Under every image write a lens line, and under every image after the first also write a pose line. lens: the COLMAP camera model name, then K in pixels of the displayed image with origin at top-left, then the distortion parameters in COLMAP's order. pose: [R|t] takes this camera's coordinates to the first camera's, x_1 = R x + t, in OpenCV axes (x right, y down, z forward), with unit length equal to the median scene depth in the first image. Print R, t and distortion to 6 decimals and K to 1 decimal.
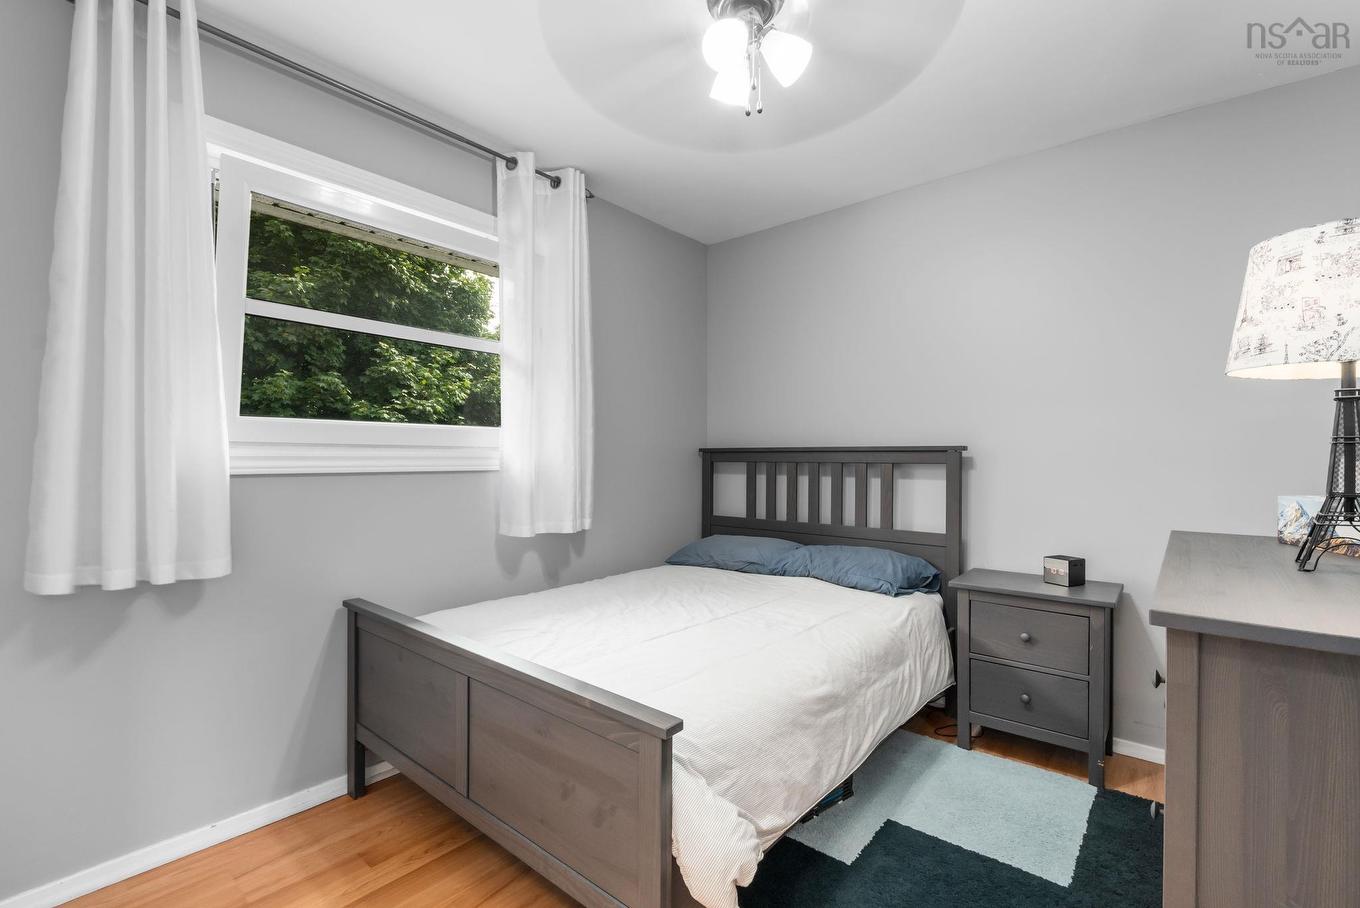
lens RADIAL K [[602.1, 0, 688.3], [0, 602.1, 458.2], [0, 0, 1]] dist [0.004152, -0.003844]
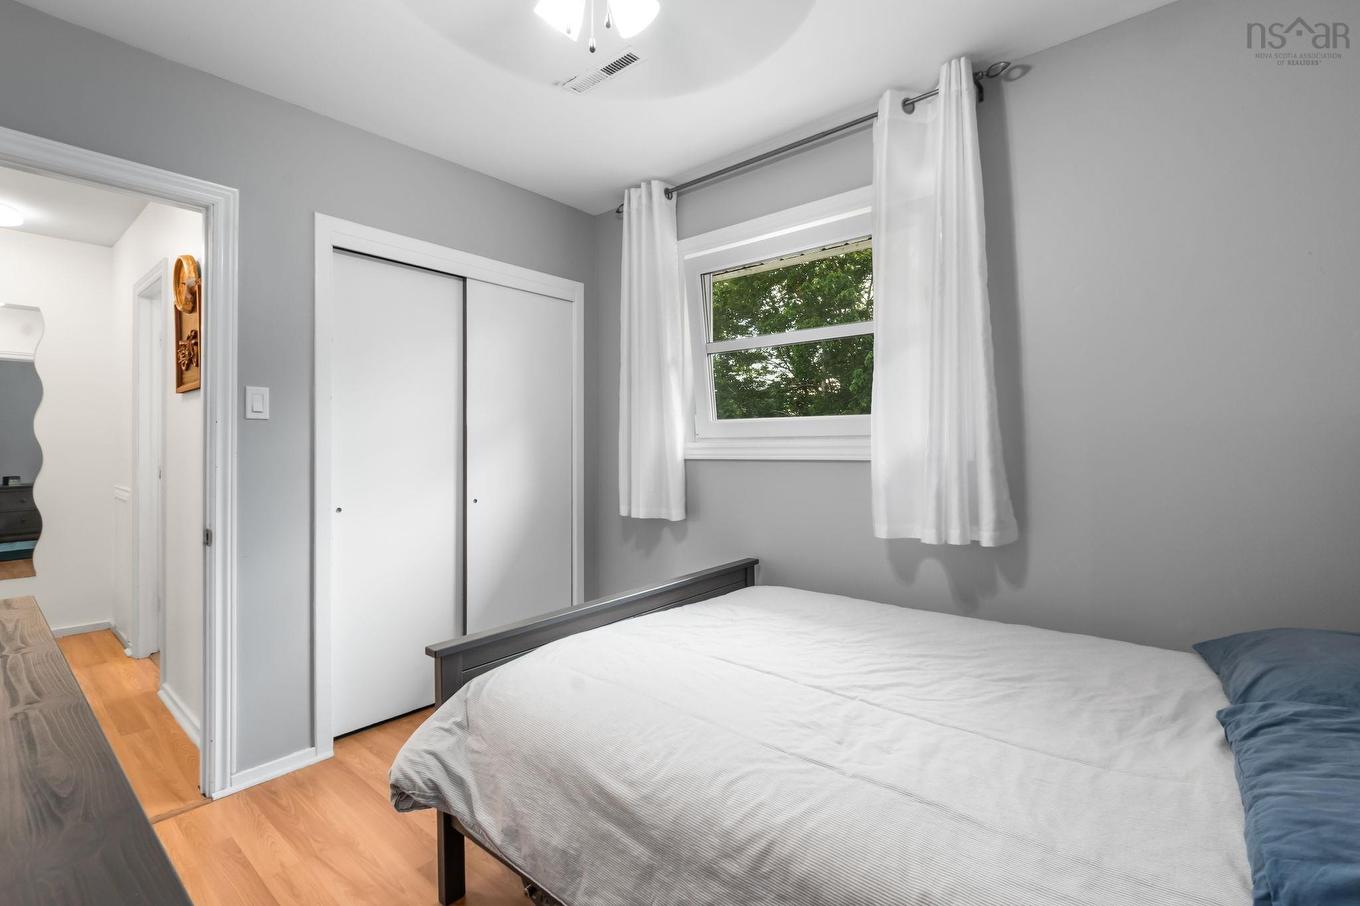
lens RADIAL K [[602.1, 0, 686.2], [0, 602.1, 447.8], [0, 0, 1]] dist [0.004152, -0.003844]
pose [[-0.002424, 0.000015, -0.999997, 0.796452], [0.012552, 0.999921, -0.000015, -0.004077], [0.999918, -0.012552, -0.002424, 0.945087]]
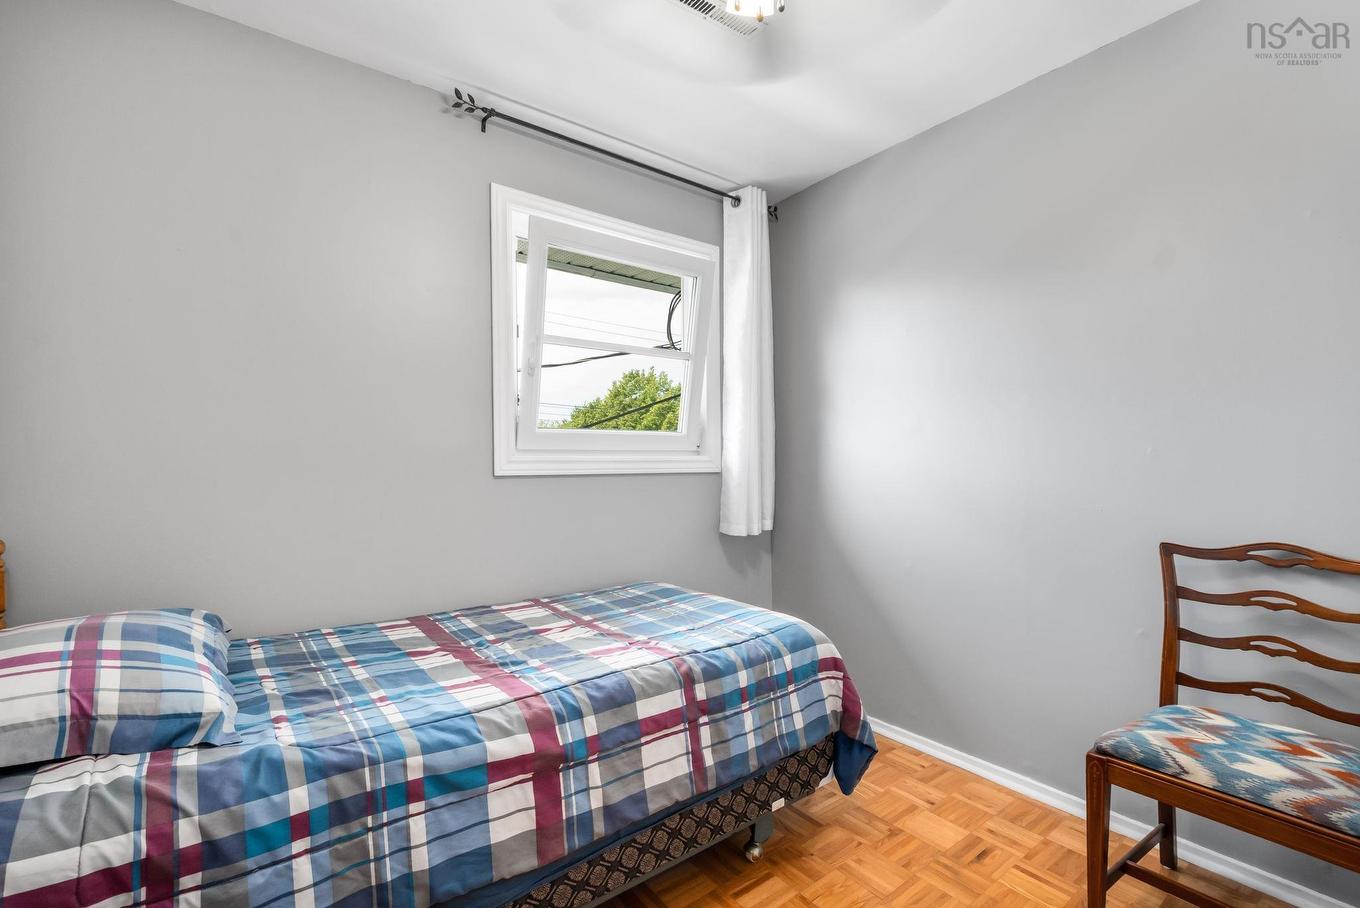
lens RADIAL K [[631.7, 0, 677.1], [0, 631.7, 460.4], [0, 0, 1]] dist [0.001526, 0.000040]
pose [[0.976909, 0.002616, -0.213641, -0.036209], [-0.003475, 0.999987, -0.003643, 0.000035], [0.213629, 0.004302, 0.976905, -0.043056]]
